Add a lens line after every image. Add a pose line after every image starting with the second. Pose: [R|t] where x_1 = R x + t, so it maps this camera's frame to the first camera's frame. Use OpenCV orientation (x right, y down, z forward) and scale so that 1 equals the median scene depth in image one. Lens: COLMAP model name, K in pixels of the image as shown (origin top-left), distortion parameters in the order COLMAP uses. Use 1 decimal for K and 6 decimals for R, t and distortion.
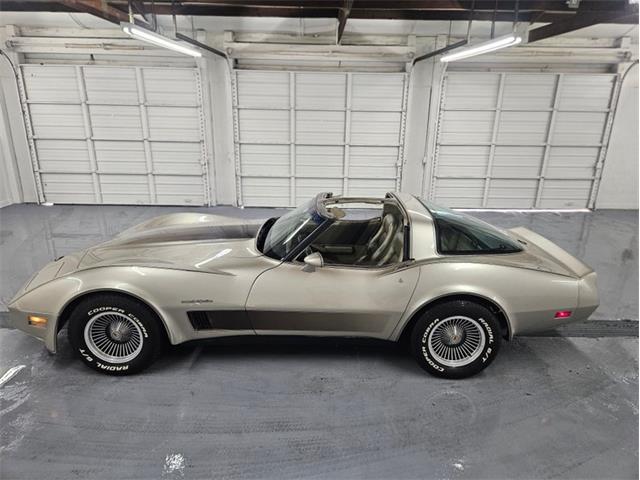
lens RADIAL K [[441.8, 0, 325.9], [0, 441.8, 231.2], [0, 0, 1]] dist [0.066158, -0.056129]
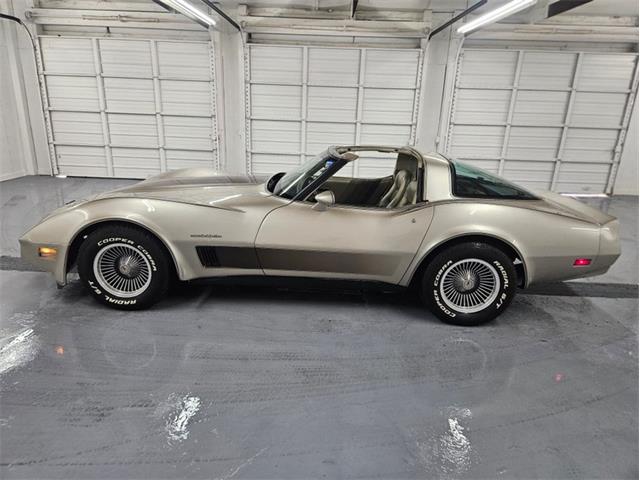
lens RADIAL K [[441.8, 0, 318.8], [0, 441.8, 234.1], [0, 0, 1]] dist [0.066158, -0.056129]
pose [[0.999142, 0.026171, -0.032099, -0.003040], [-0.026327, 0.999644, -0.004431, 0.064202], [0.031971, 0.005272, 0.999475, 0.008561]]
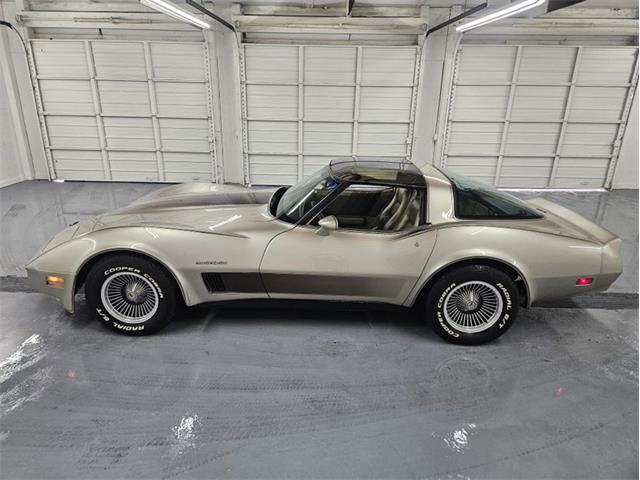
lens RADIAL K [[441.8, 0, 314.5], [0, 441.8, 236.2], [0, 0, 1]] dist [0.066158, -0.056129]
pose [[0.999457, 0.008763, -0.031778, -0.011295], [-0.007607, 0.999312, 0.036301, 0.025377], [0.032074, -0.036039, 0.998836, 0.005551]]
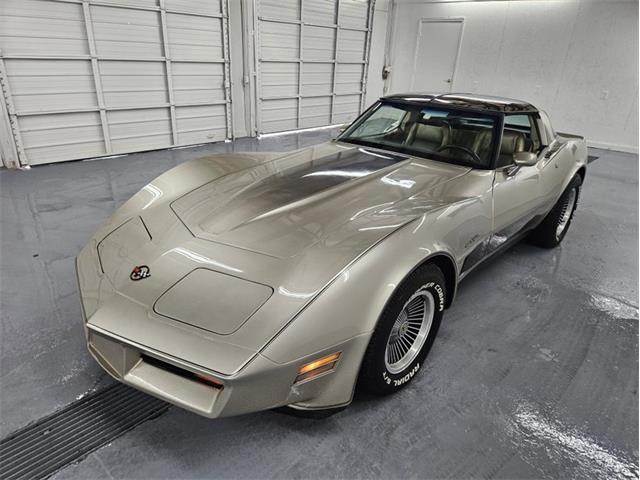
lens RADIAL K [[441.8, 0, 319.2], [0, 441.8, 243.7], [0, 0, 1]] dist [0.066158, -0.056129]
pose [[0.673651, -0.283107, 0.682674, -0.410352], [0.180337, 0.958766, 0.219650, -0.017024], [-0.716709, -0.024856, 0.696929, 0.285409]]
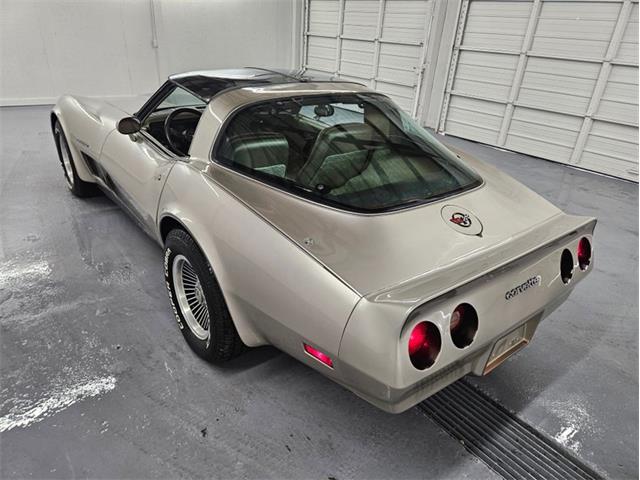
lens RADIAL K [[441.8, 0, 315.6], [0, 441.8, 245.9], [0, 0, 1]] dist [0.066158, -0.056129]
pose [[0.603299, 0.372980, -0.704923, 0.356482], [-0.270355, 0.927209, 0.259214, -0.012986], [0.750293, 0.034196, 0.660221, 0.310854]]
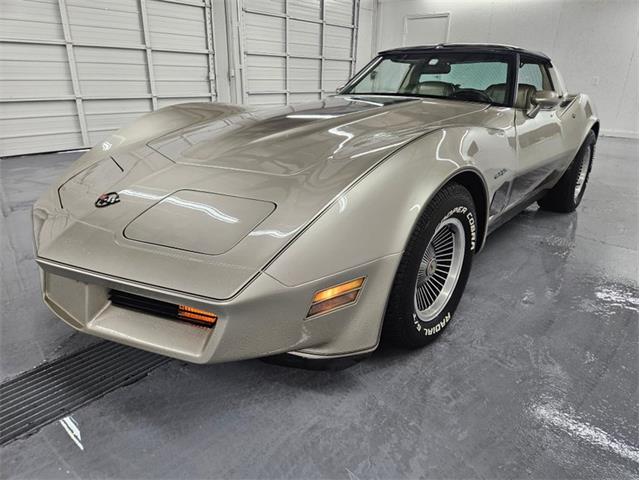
lens RADIAL K [[441.8, 0, 322.2], [0, 441.8, 239.8], [0, 0, 1]] dist [0.066158, -0.056129]
pose [[0.642580, -0.272571, 0.716098, -0.399160], [0.210061, 0.961447, 0.177465, 0.035341], [-0.736862, 0.036389, 0.675063, 0.323522]]
